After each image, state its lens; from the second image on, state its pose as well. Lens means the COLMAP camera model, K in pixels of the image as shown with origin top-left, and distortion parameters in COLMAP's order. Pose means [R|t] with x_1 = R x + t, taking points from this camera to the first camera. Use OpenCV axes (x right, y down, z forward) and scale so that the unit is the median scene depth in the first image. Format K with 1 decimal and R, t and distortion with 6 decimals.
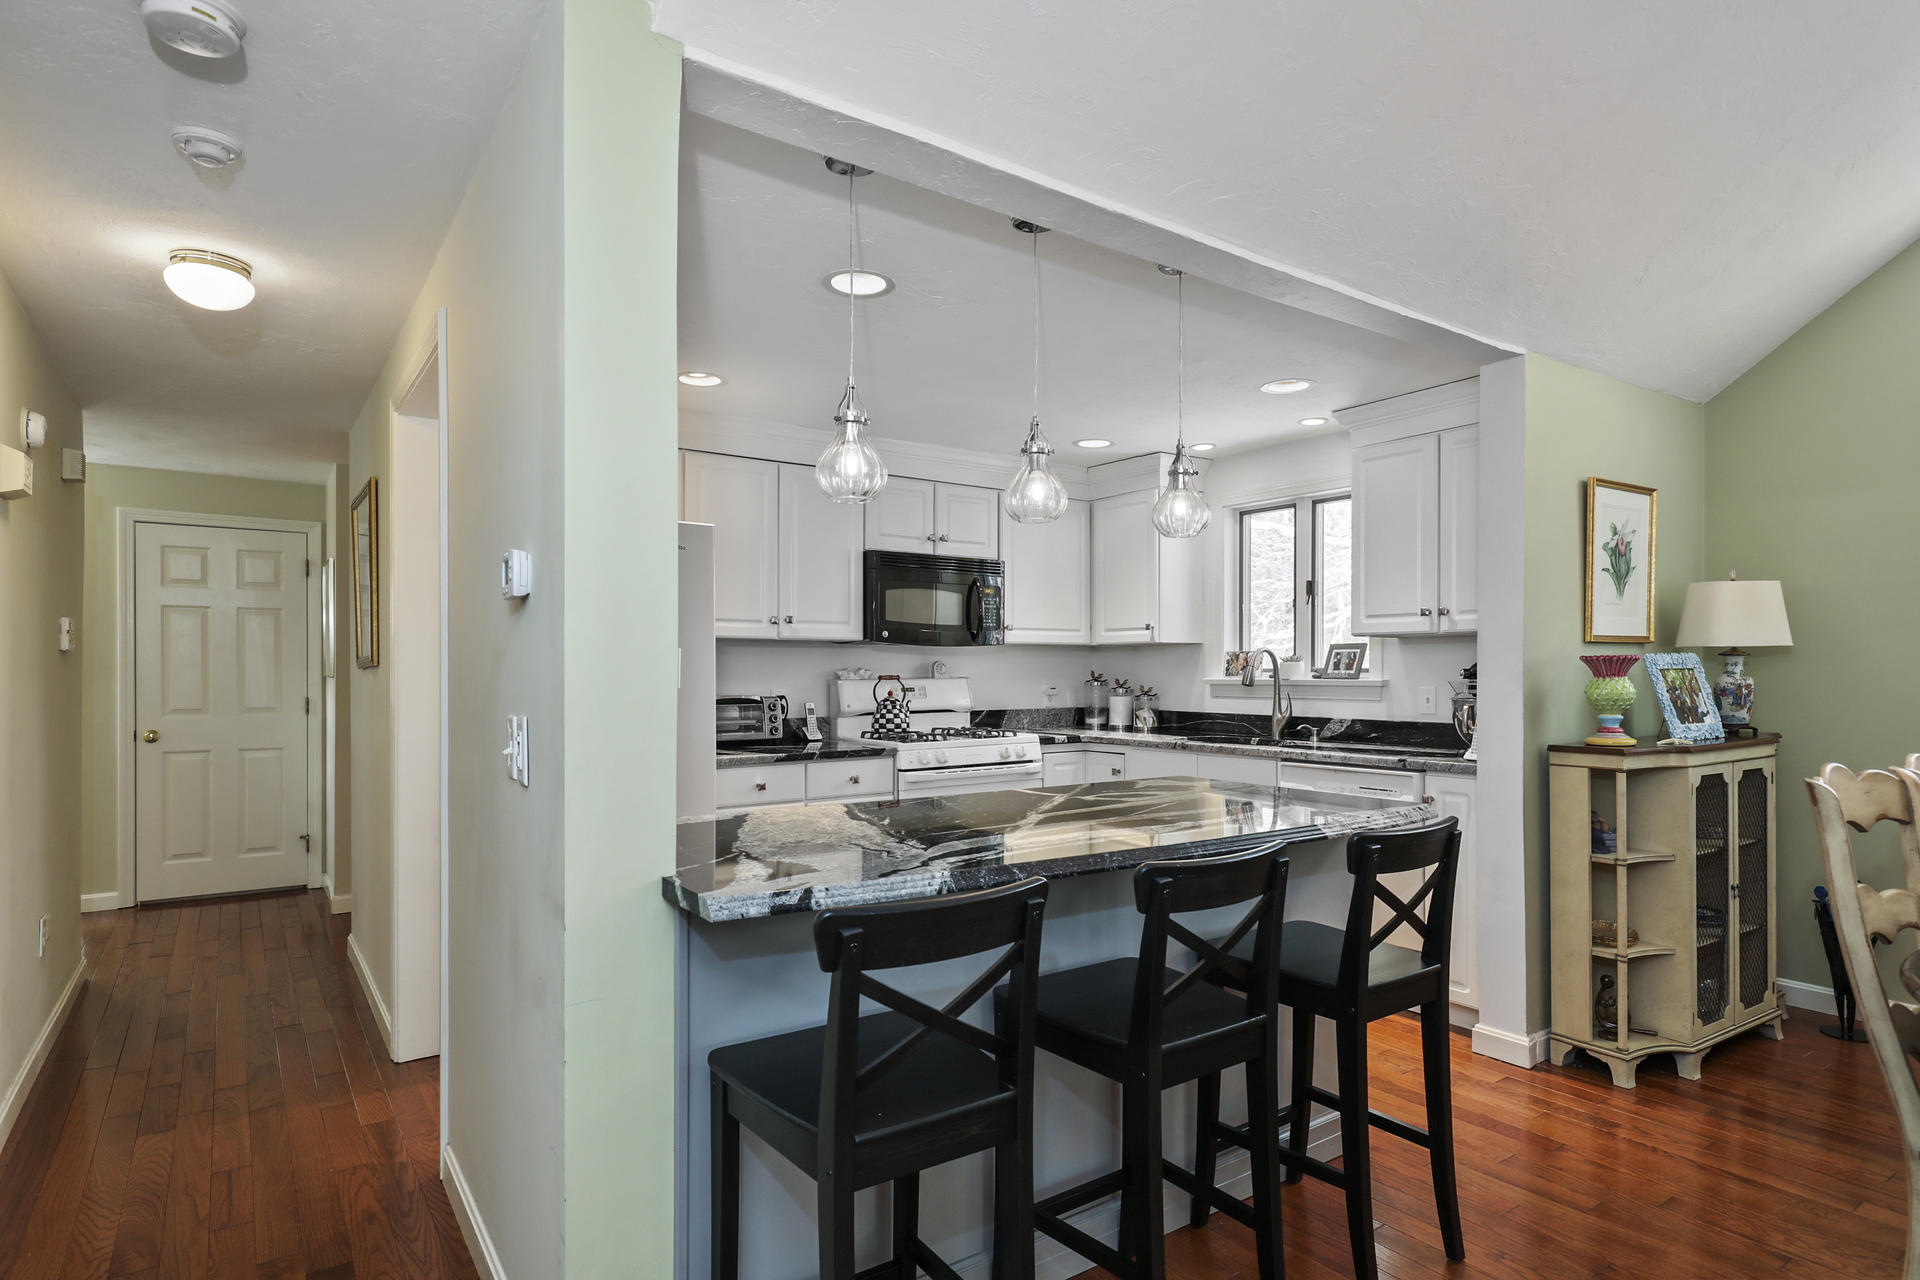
lens RADIAL K [[1029.8, 0, 964.7], [0, 1029.8, 657.5], [0, 0, 1]] dist [-0.004545, -0.005253]
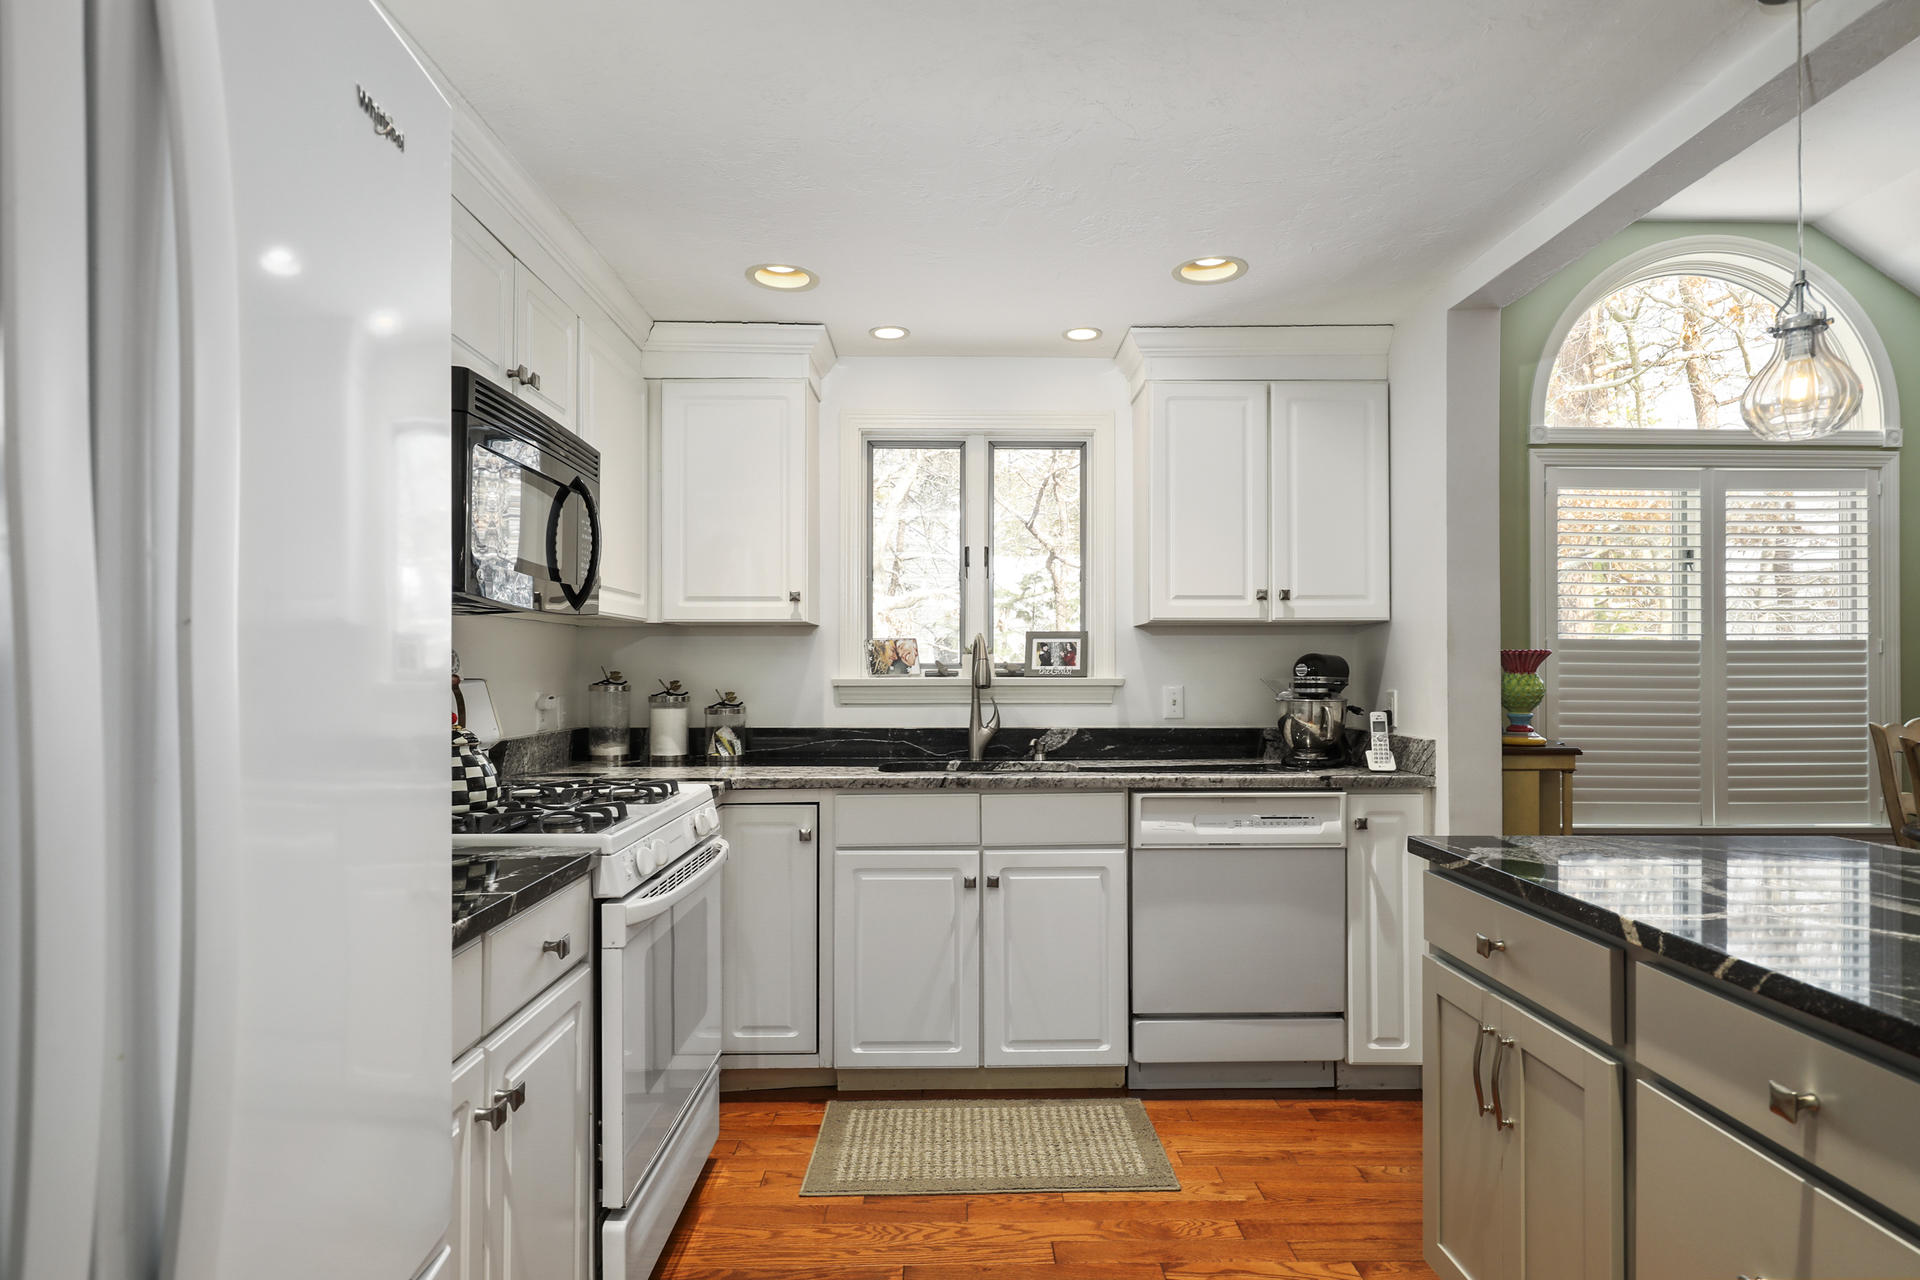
lens RADIAL K [[1029.8, 0, 974.1], [0, 1029.8, 651.1], [0, 0, 1]] dist [-0.004545, -0.005253]
pose [[0.568168, 0.014717, 0.822781, -0.294048], [-0.009994, 0.999890, -0.010984, 0.010121], [-0.822852, -0.001982, 0.568252, 0.589148]]
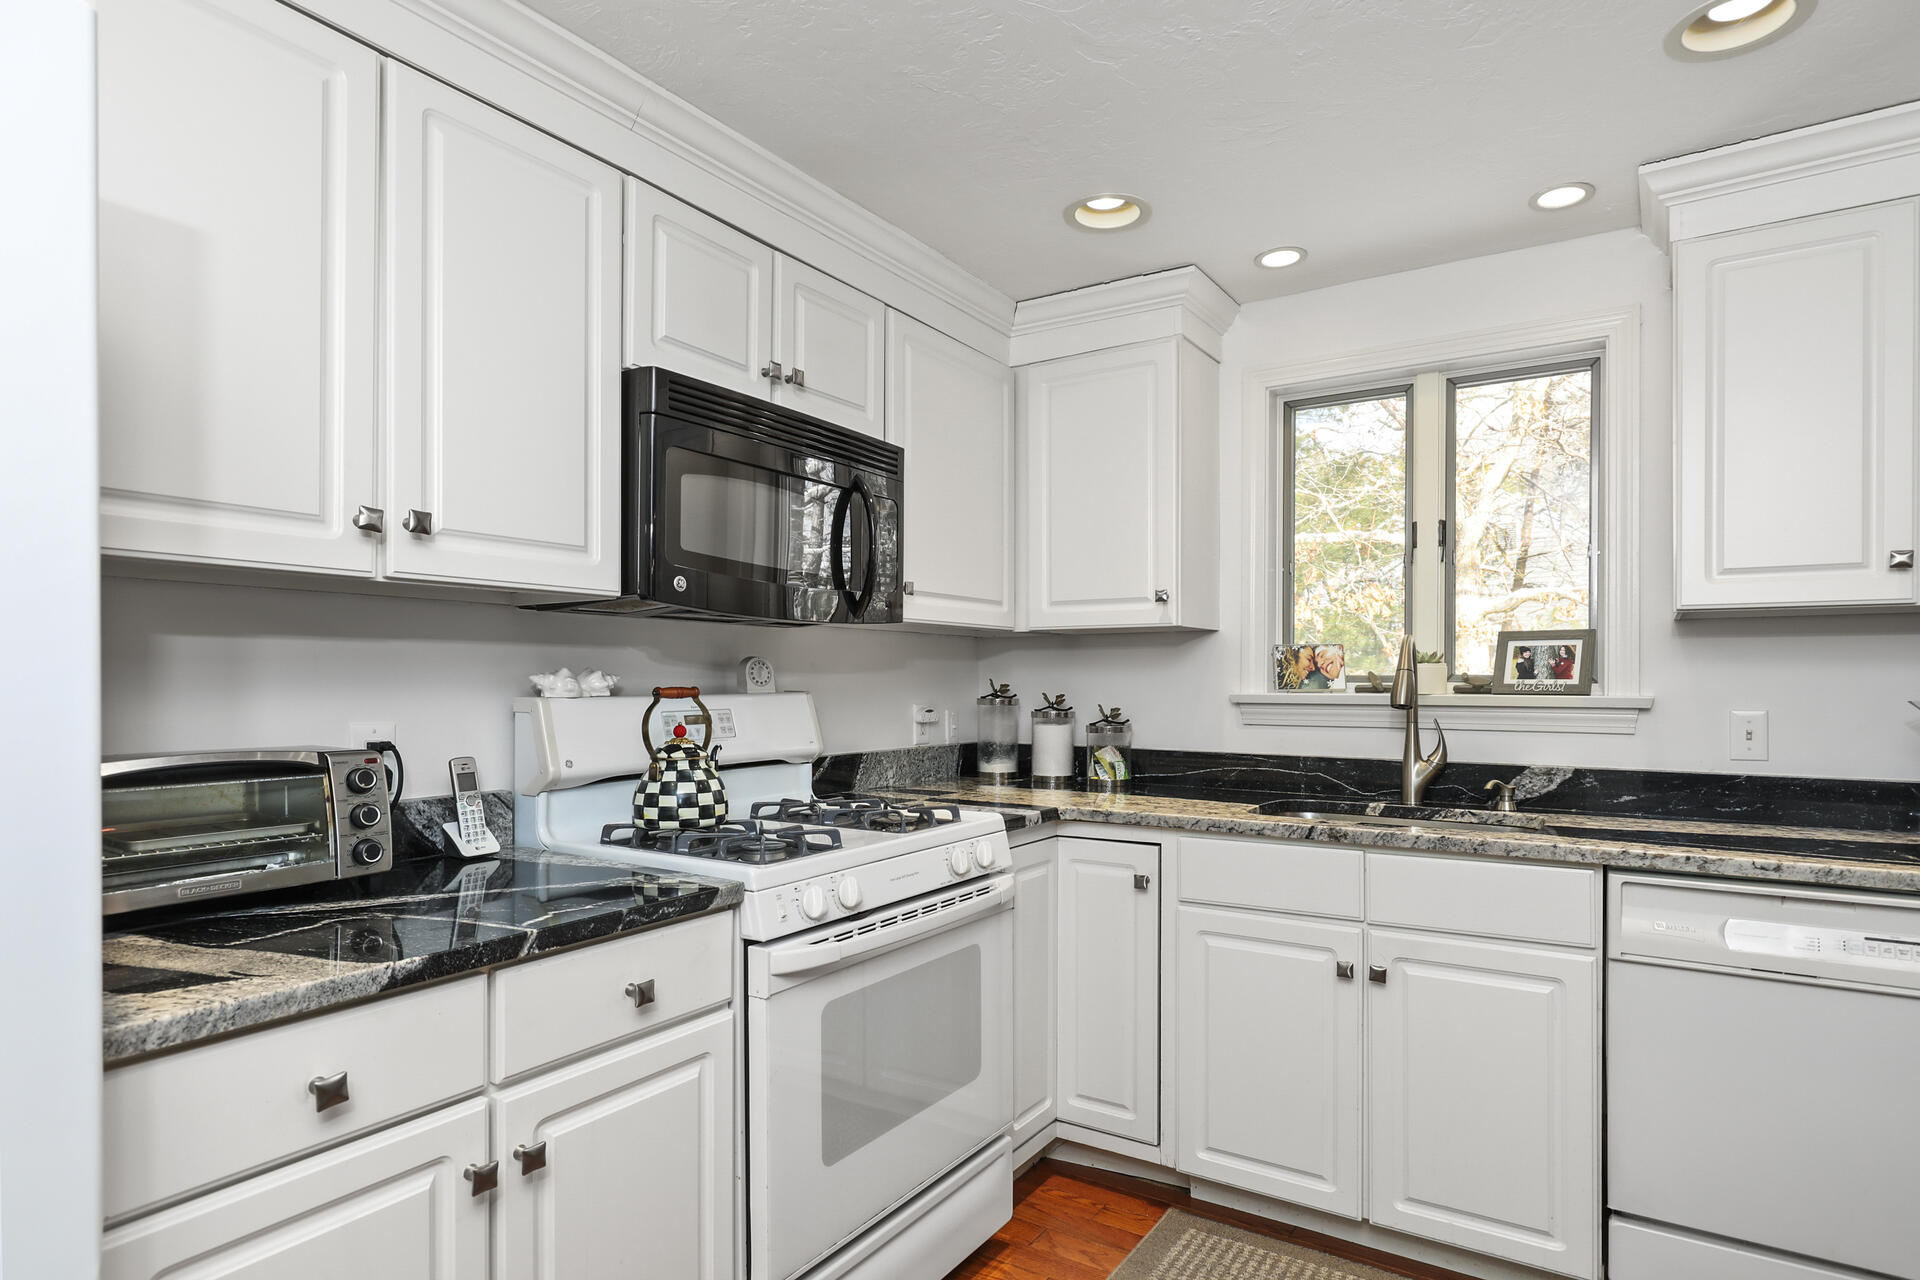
lens RADIAL K [[1029.8, 0, 957.8], [0, 1029.8, 678.6], [0, 0, 1]] dist [-0.004545, -0.005253]
pose [[0.931634, 0.003753, 0.363378, -0.119195], [-0.007145, 0.999943, 0.007993, 0.009848], [-0.363328, -0.010043, 0.931607, 0.579937]]
